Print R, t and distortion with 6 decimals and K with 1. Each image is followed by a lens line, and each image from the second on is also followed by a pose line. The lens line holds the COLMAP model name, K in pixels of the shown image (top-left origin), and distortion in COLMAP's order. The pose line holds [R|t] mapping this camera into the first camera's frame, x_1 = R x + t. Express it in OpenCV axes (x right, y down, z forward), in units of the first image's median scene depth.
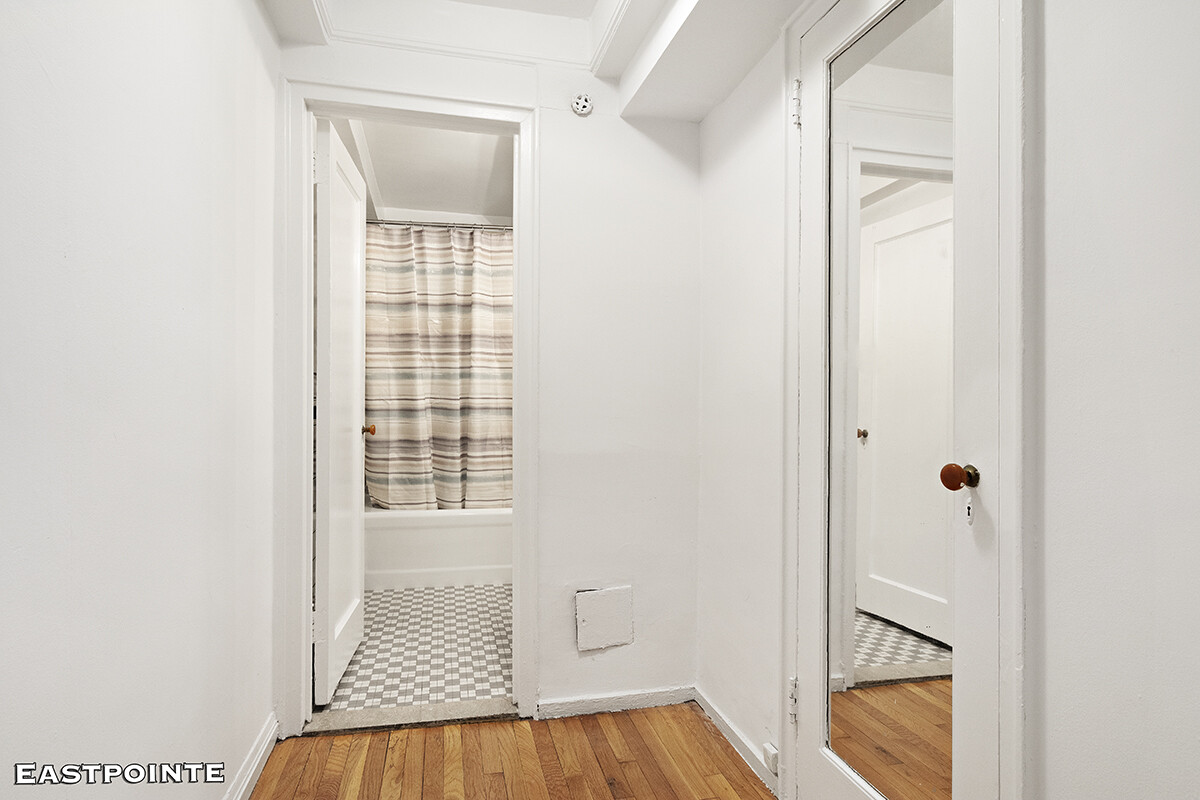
lens RADIAL K [[673.5, 0, 600.0], [0, 673.5, 400.0], [0, 0, 1]] dist [-0.000801, 0.000000]
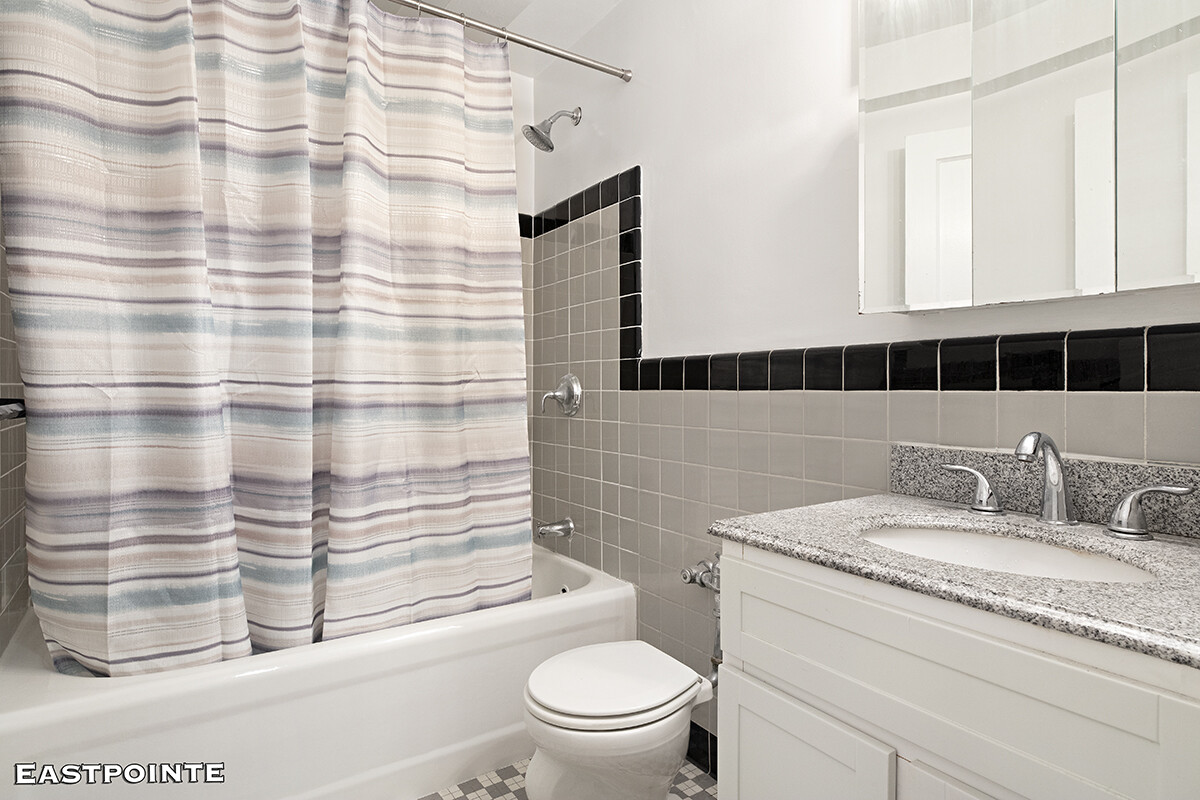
lens RADIAL K [[637.5, 0, 602.8], [0, 637.5, 388.1], [0, 0, 1]] dist [0.002389, -0.000636]
pose [[0.932547, 0.000267, 0.361049, -0.182905], [-0.001586, 0.999993, 0.003358, -0.000651], [-0.361046, -0.003704, 0.932541, 0.563643]]
